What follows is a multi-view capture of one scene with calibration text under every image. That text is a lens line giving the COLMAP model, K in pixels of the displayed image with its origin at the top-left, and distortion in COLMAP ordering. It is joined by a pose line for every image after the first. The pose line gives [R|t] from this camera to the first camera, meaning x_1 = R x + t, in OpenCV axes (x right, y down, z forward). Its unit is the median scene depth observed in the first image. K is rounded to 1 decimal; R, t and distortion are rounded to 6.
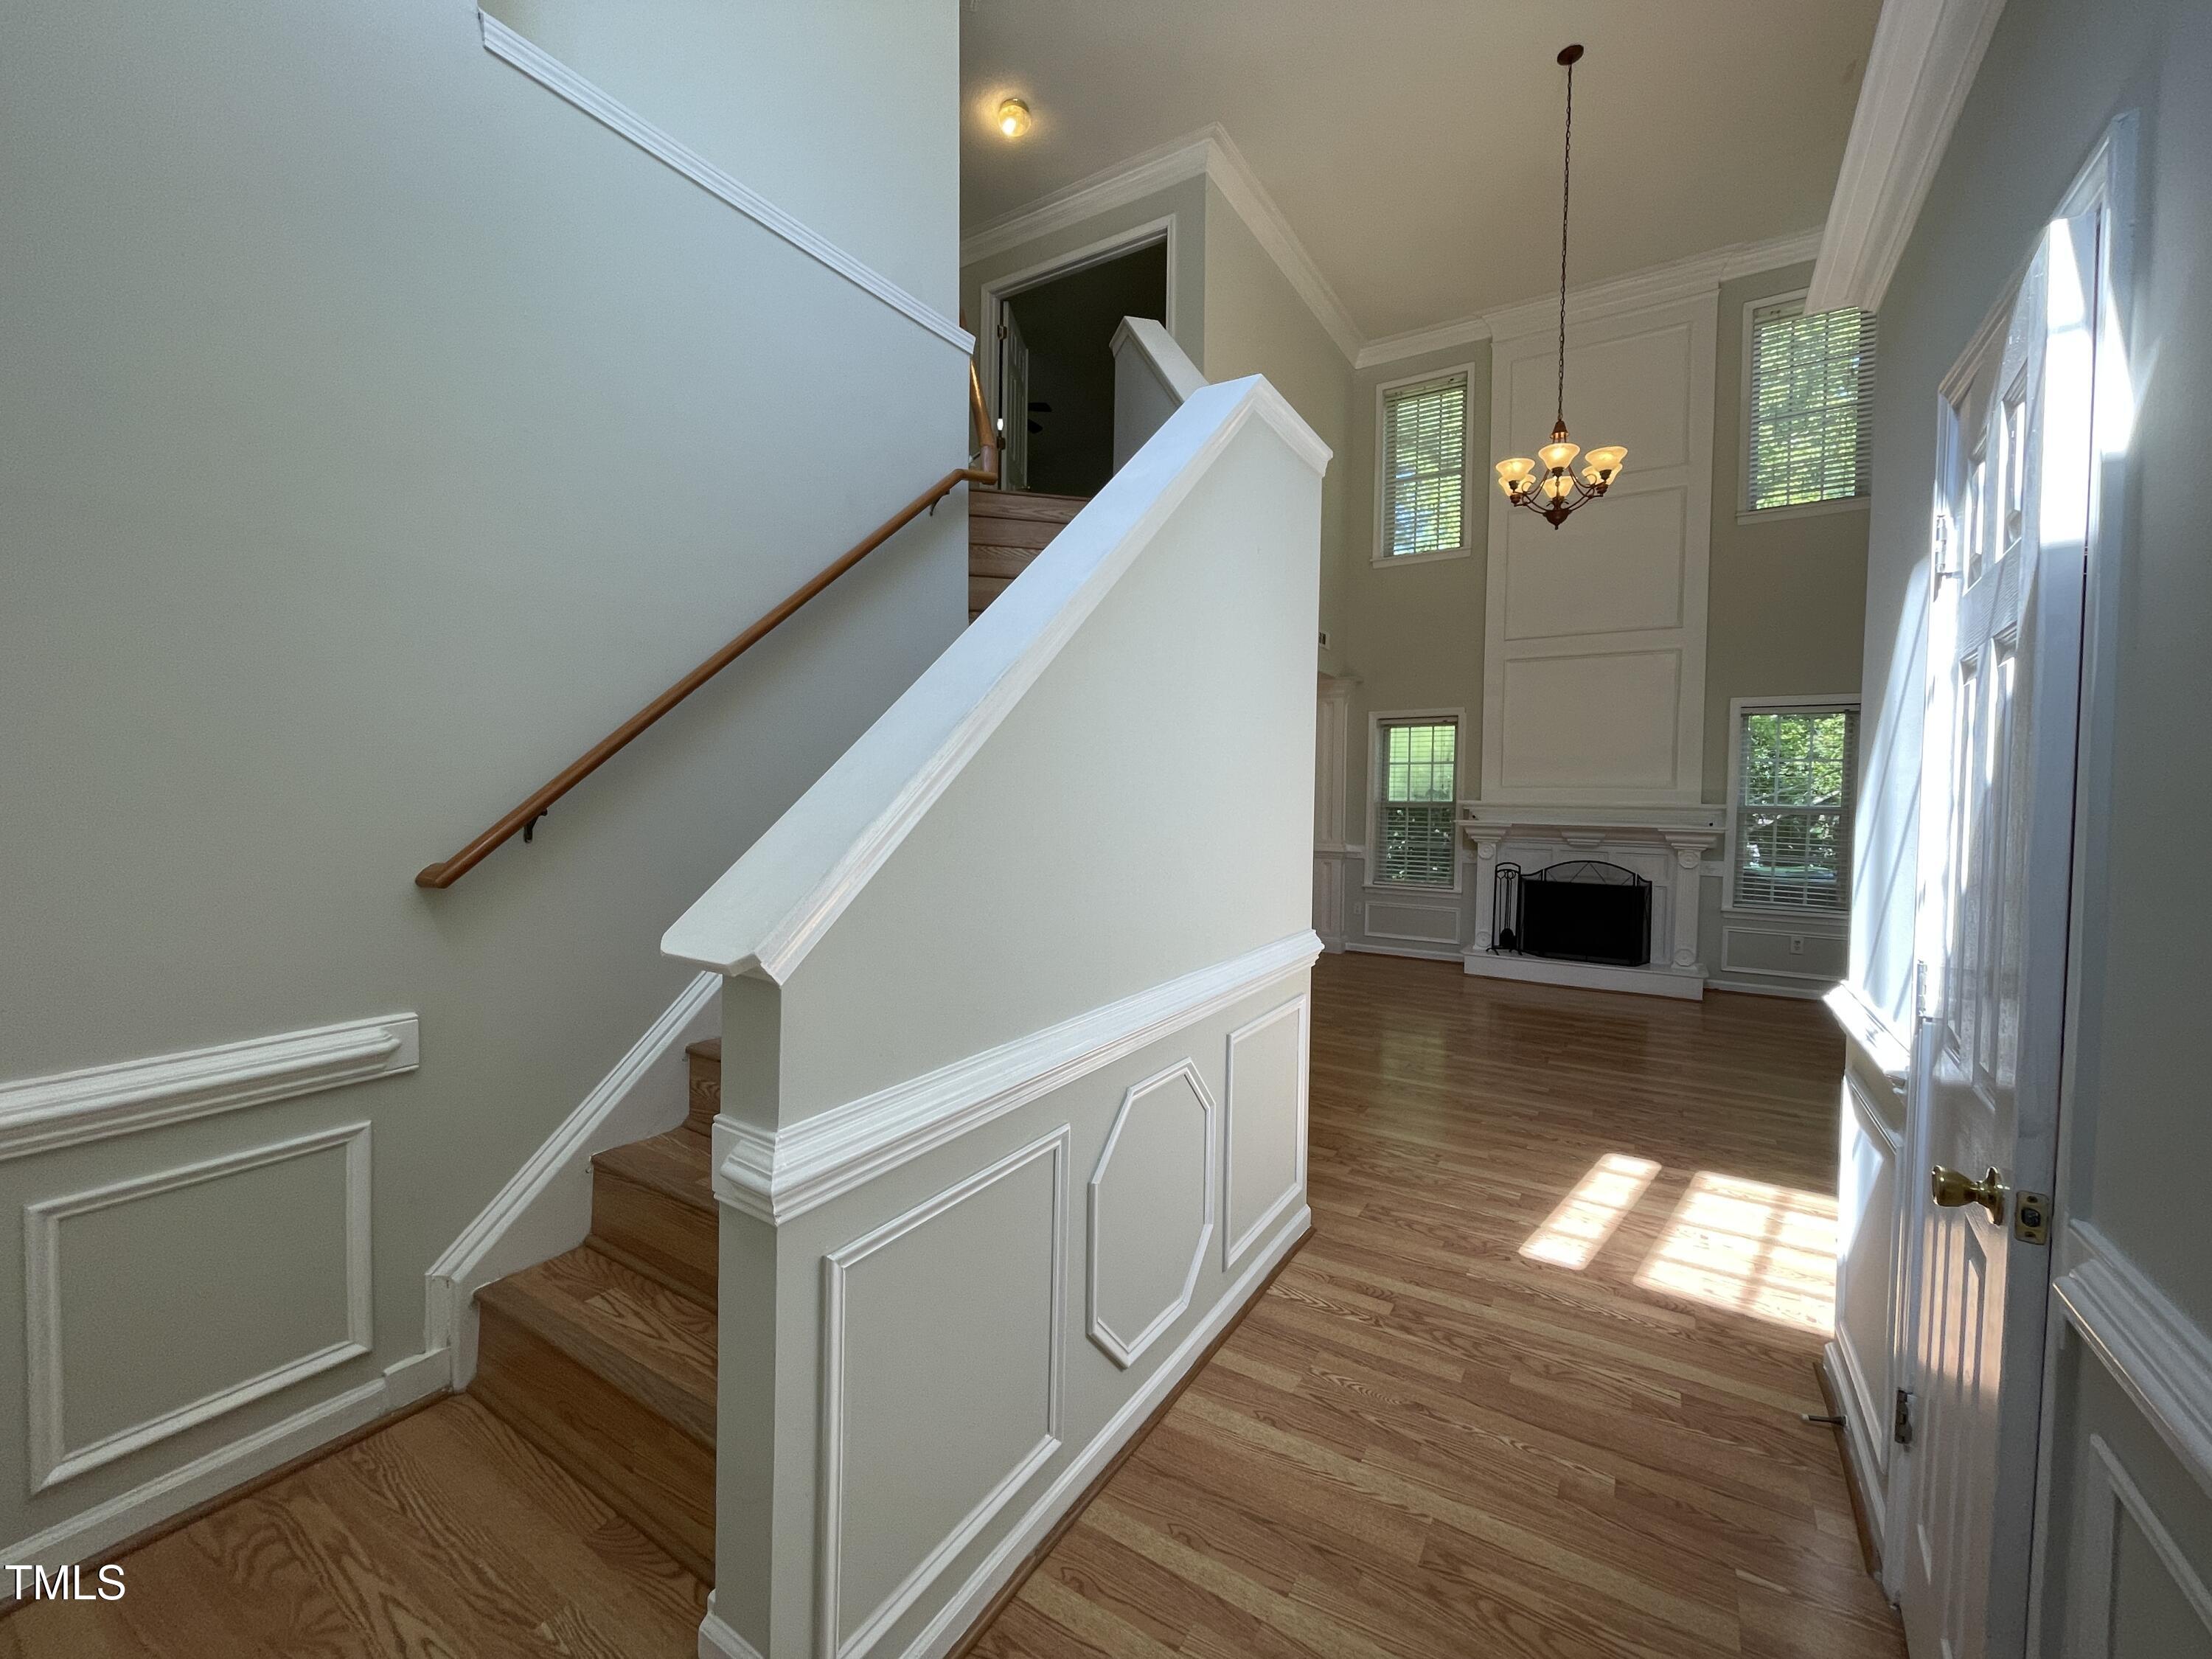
lens RADIAL K [[901.1, 0, 1096.4], [0, 901.1, 821.3], [0, 0, 1]] dist [-0.002347, 0.000731]
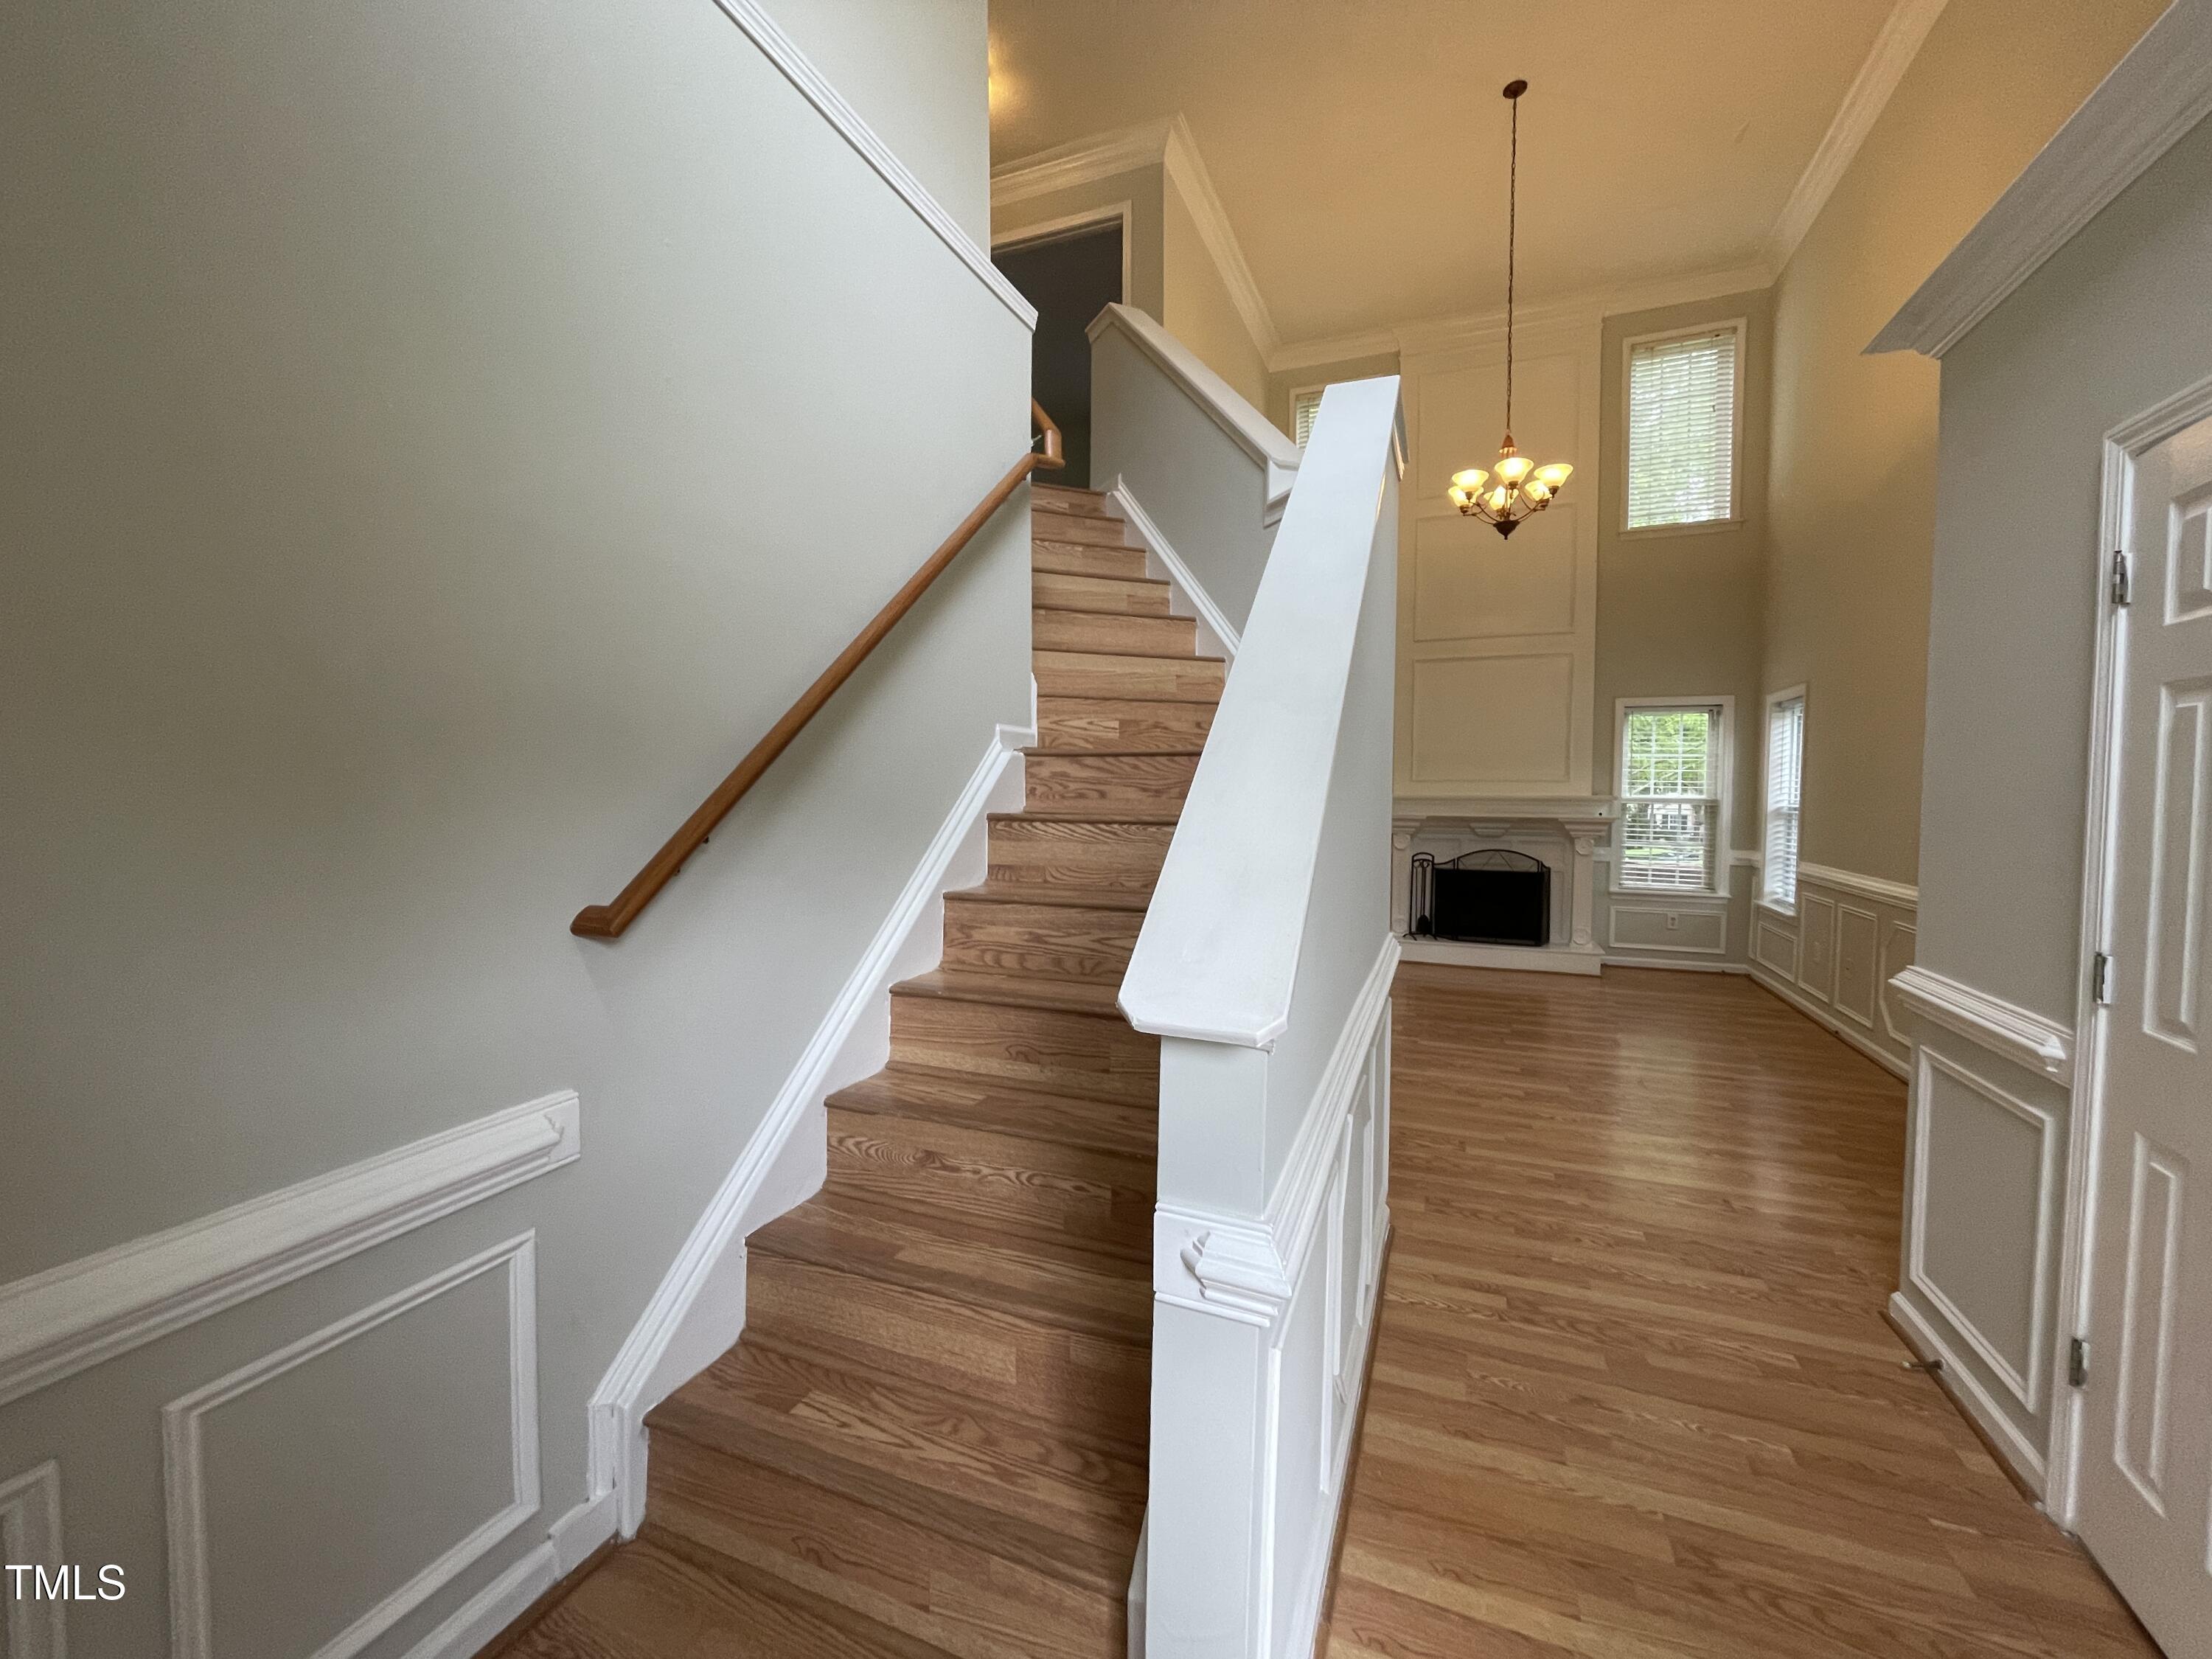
lens RADIAL K [[898.5, 0, 1096.4], [0, 898.5, 822.3], [0, 0, 1]] dist [-0.002813, 0.000408]
pose [[0.984420, -0.016130, 0.175093, -0.159832], [0.014303, 0.999829, 0.011688, -0.011609], [-0.175252, -0.009002, 0.984483, 0.044546]]
